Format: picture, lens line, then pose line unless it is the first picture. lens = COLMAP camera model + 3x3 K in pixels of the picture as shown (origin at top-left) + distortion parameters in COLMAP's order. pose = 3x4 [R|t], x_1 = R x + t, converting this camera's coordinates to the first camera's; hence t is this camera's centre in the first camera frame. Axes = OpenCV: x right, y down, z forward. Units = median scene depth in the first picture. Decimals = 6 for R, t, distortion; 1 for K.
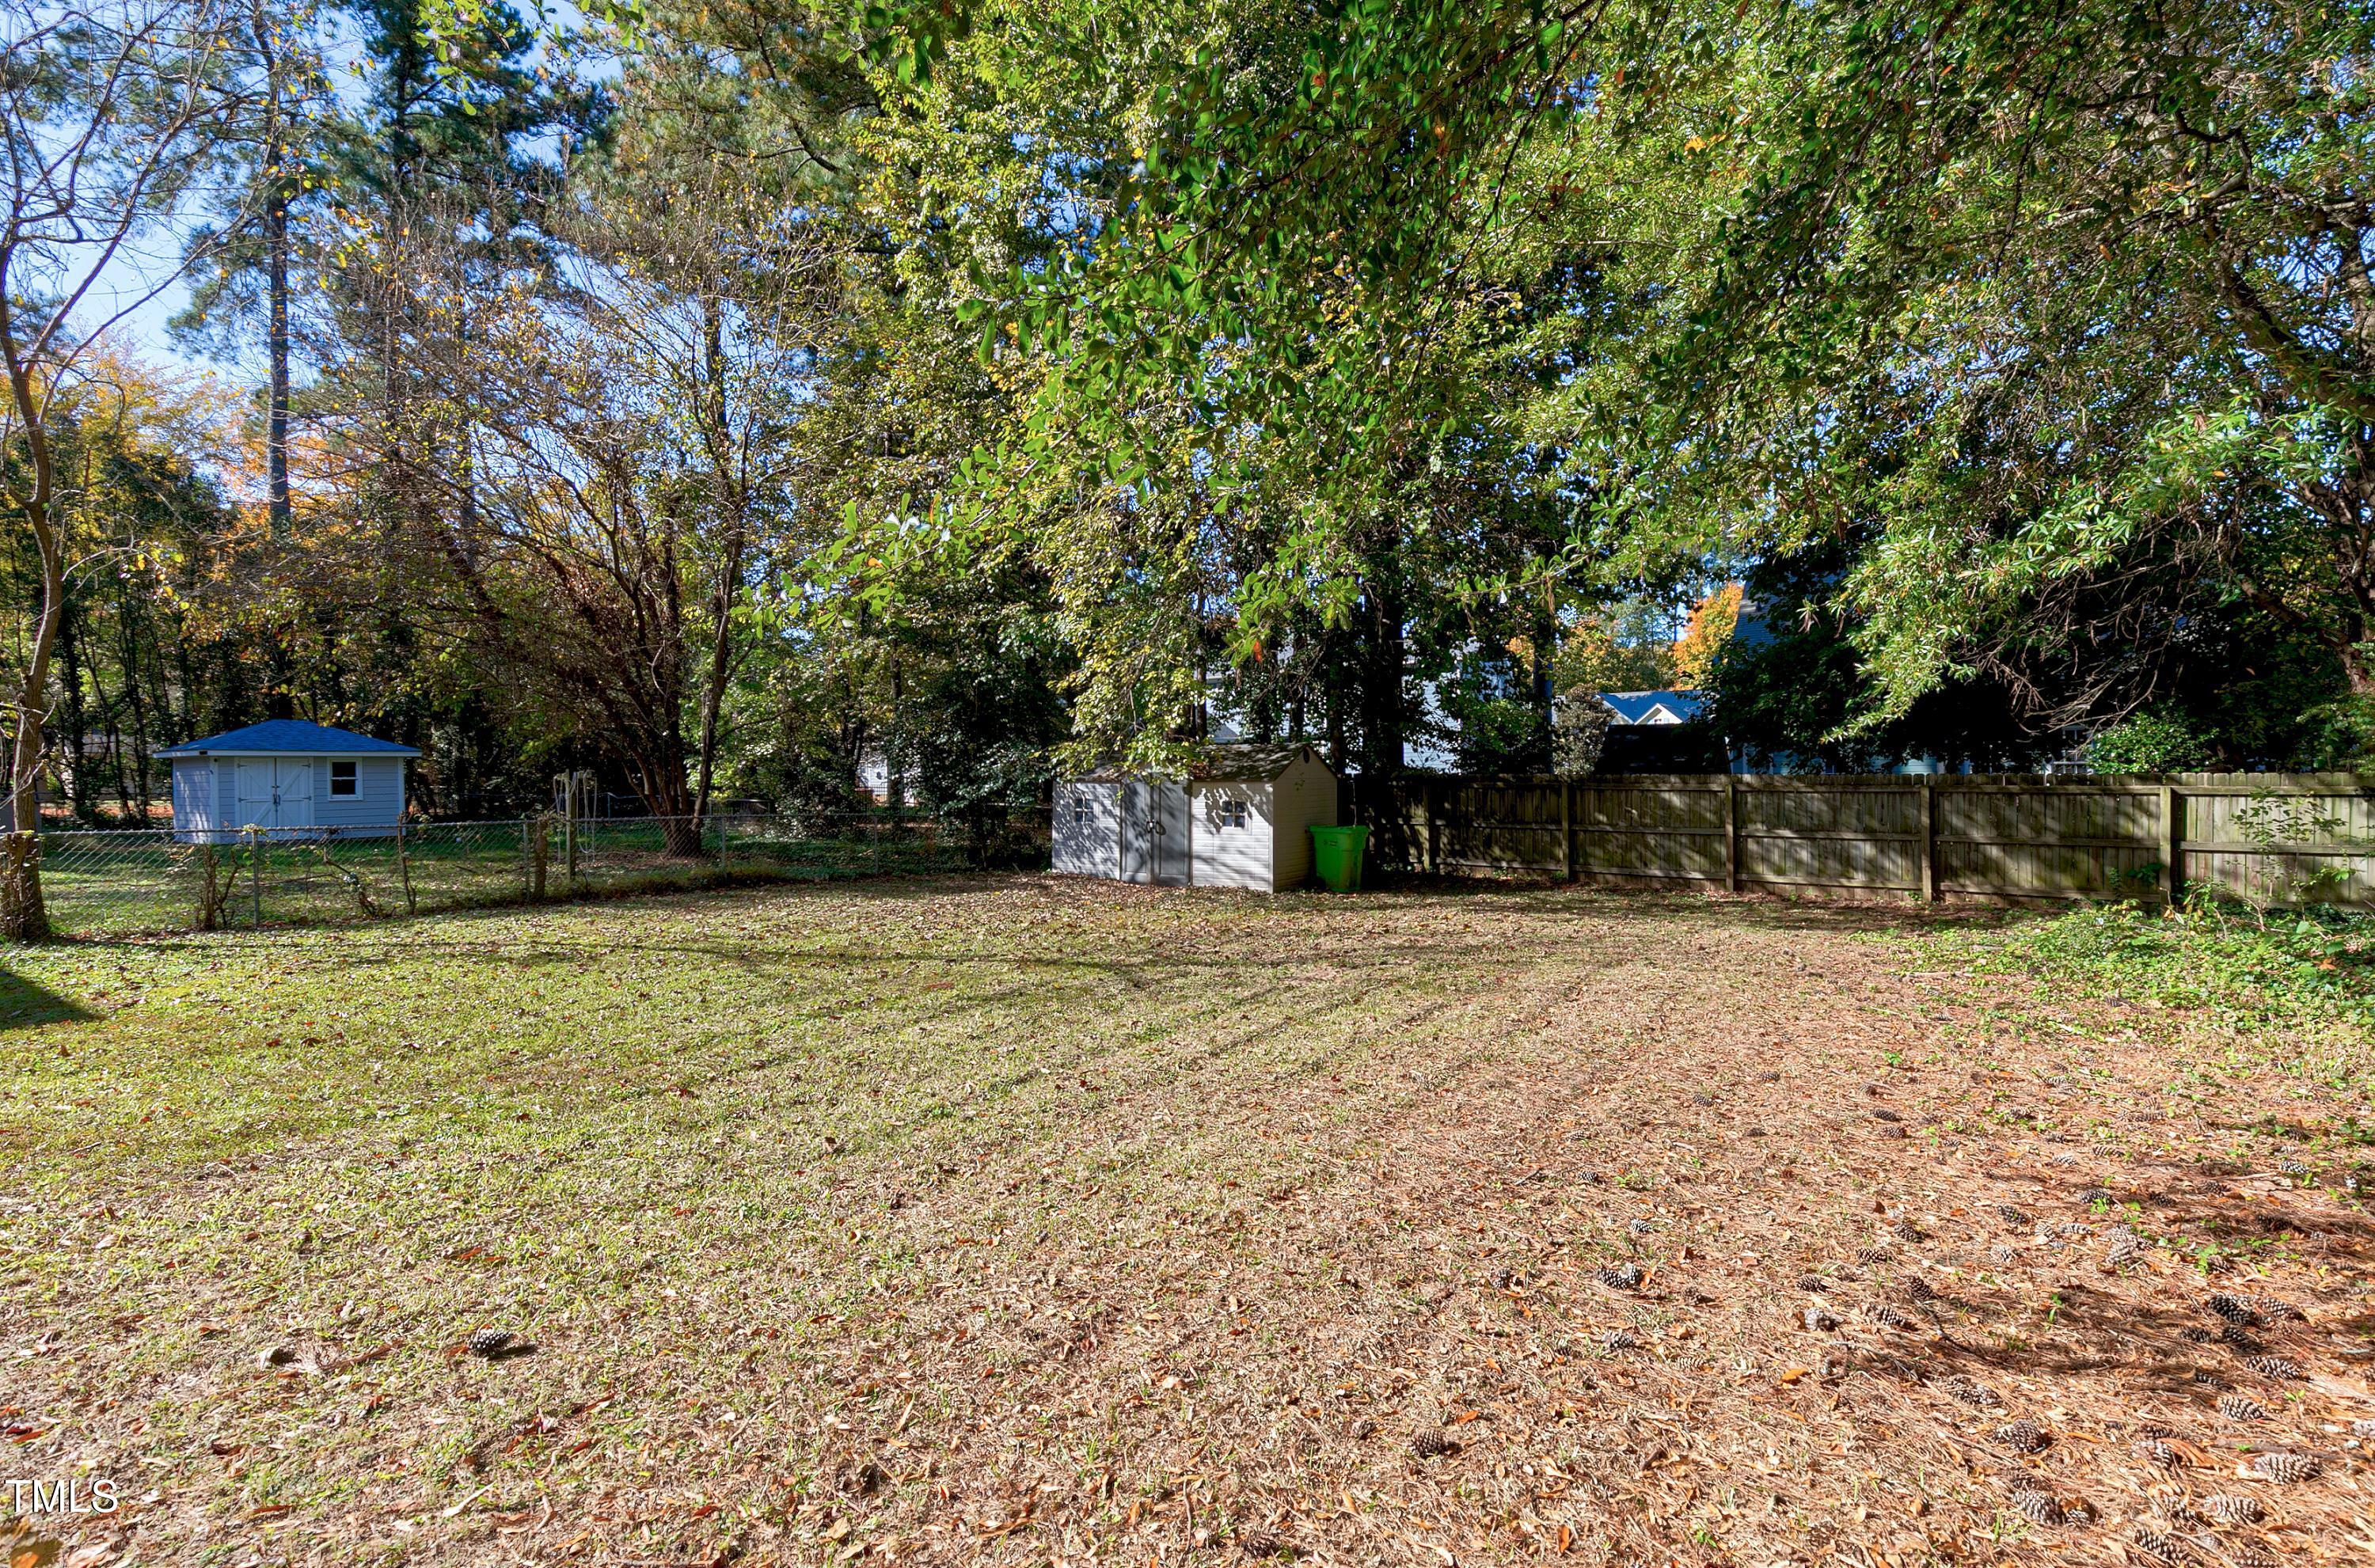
lens RADIAL K [[1097.1, 0, 1187.6], [0, 1097.1, 783.5], [0, 0, 1]] dist [0.008303, -0.001186]
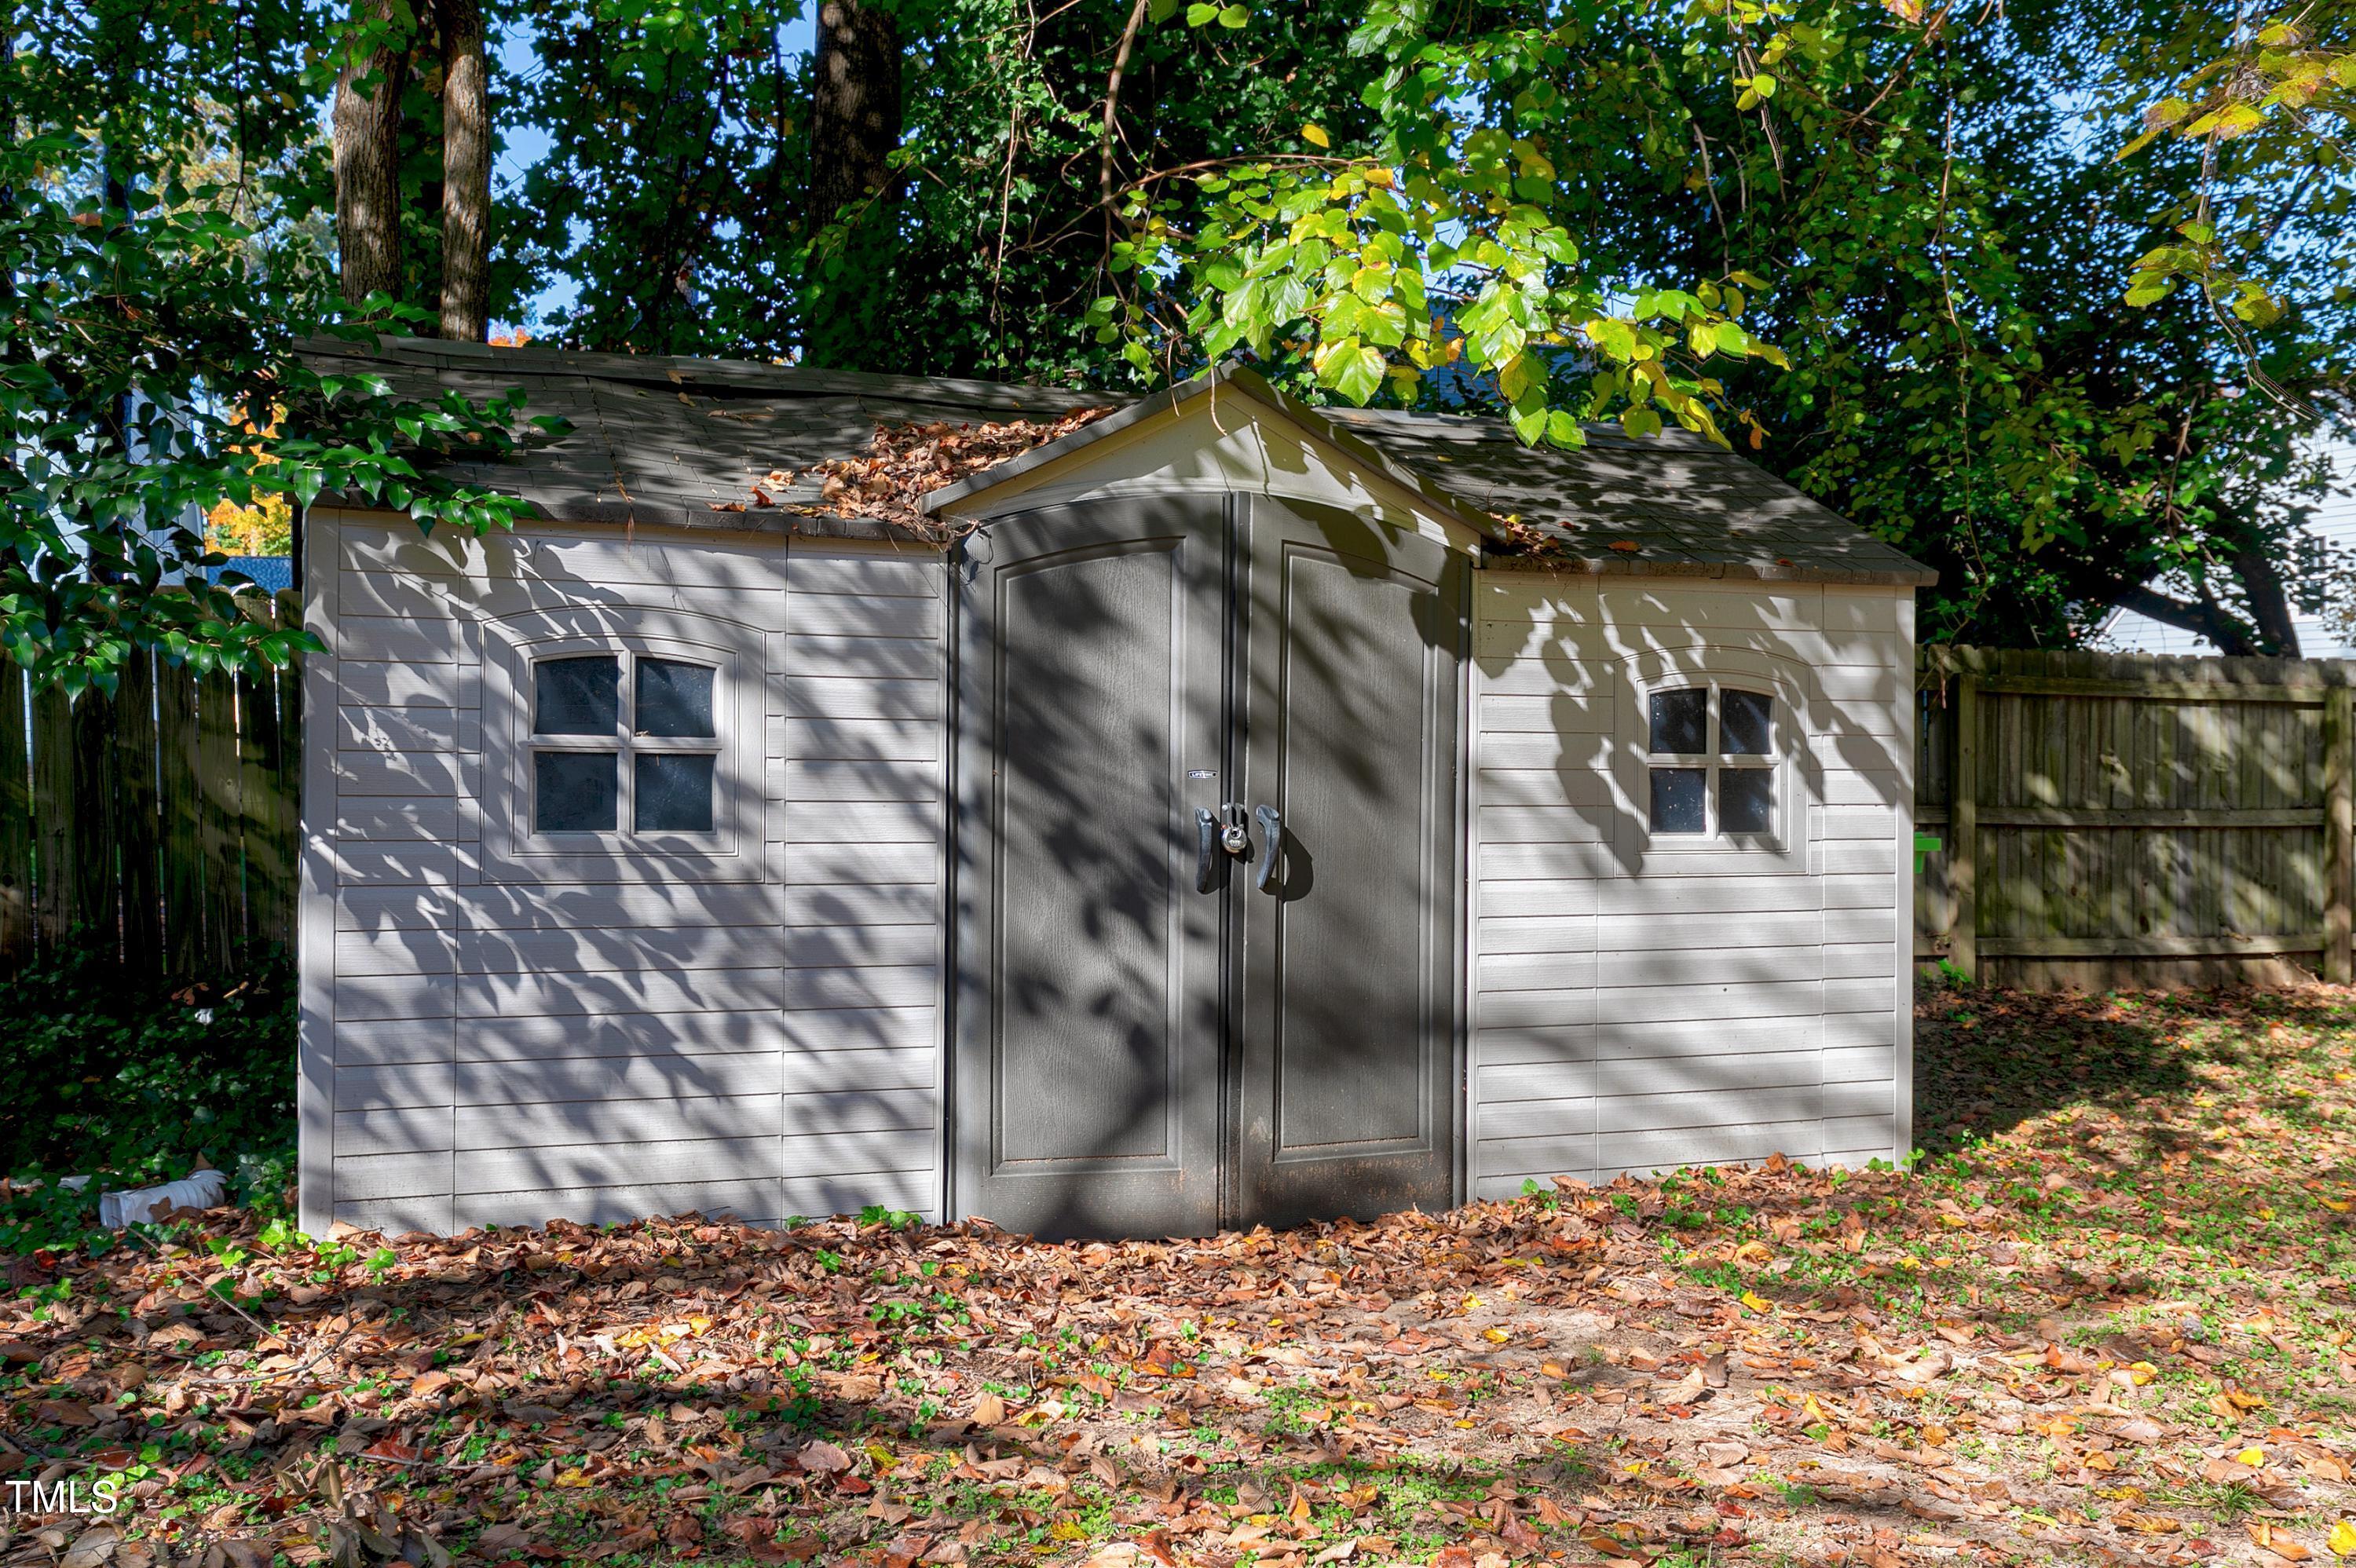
lens RADIAL K [[2092.4, 0, 1178.3], [0, 2092.4, 790.3], [0, 0, 1]] dist [-0.008927, -0.001677]
pose [[0.628782, -0.004228, 0.777570, -0.260620], [-0.003901, 0.999955, 0.008592, 0.028304], [-0.777572, -0.008435, 0.628737, 0.818018]]
